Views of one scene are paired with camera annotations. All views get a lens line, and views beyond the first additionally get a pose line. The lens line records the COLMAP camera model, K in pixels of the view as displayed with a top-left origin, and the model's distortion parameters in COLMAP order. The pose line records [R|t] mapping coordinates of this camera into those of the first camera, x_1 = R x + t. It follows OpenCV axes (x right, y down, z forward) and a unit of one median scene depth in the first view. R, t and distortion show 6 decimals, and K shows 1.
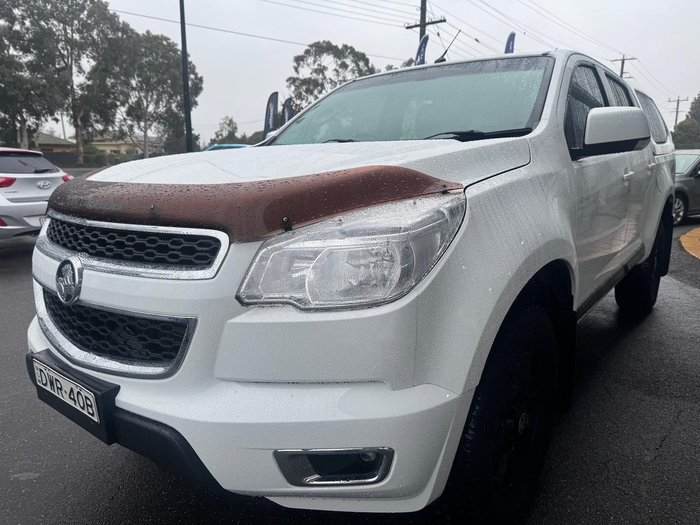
lens RADIAL K [[490.2, 0, 350.6], [0, 490.2, 255.4], [0, 0, 1]] dist [0.045711, -0.000570]
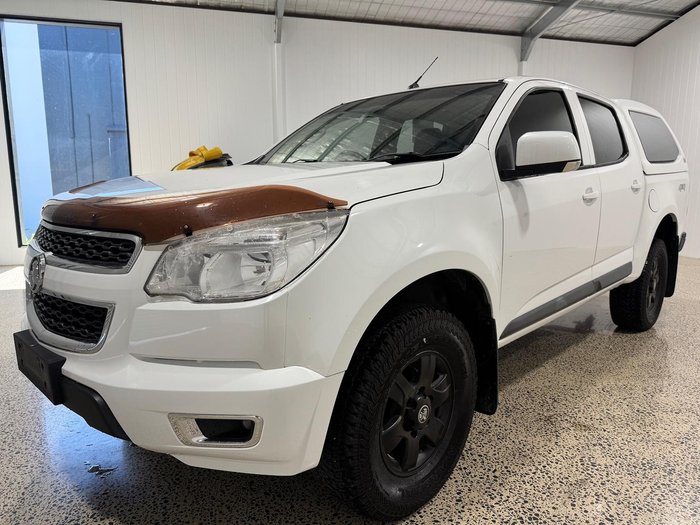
lens RADIAL K [[509.1, 0, 350.0], [0, 509.1, 262.5], [0, 0, 1]] dist [0.004970, -0.002206]
pose [[0.993413, 0.025548, -0.111709, 0.387660], [-0.028402, 0.999308, -0.024029, 0.032359], [0.111018, 0.027044, 0.993450, -0.204164]]
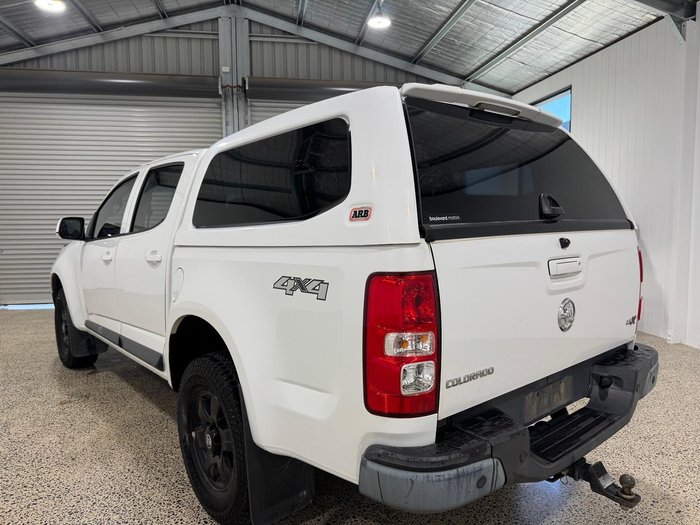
lens RADIAL K [[509.1, 0, 350.0], [0, 509.1, 262.5], [0, 0, 1]] dist [0.004970, -0.002206]
pose [[-0.233850, 0.085606, -0.968497, 3.635188], [-0.177405, 0.975637, 0.129073, -0.931865], [0.955951, 0.202000, -0.212966, 4.094171]]
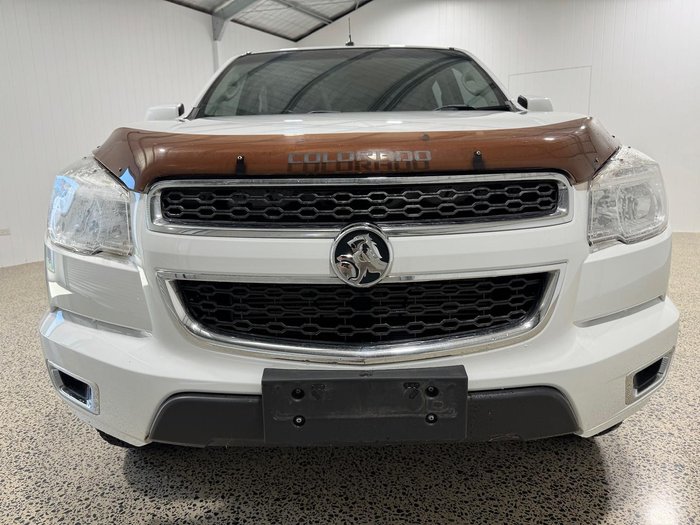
lens RADIAL K [[509.1, 0, 350.0], [0, 509.1, 262.5], [0, 0, 1]] dist [0.004970, -0.002206]
pose [[0.789736, -0.132136, 0.599047, -1.145008], [0.138553, 0.989713, 0.035652, 0.029899], [-0.597596, 0.054844, 0.799920, 0.419588]]
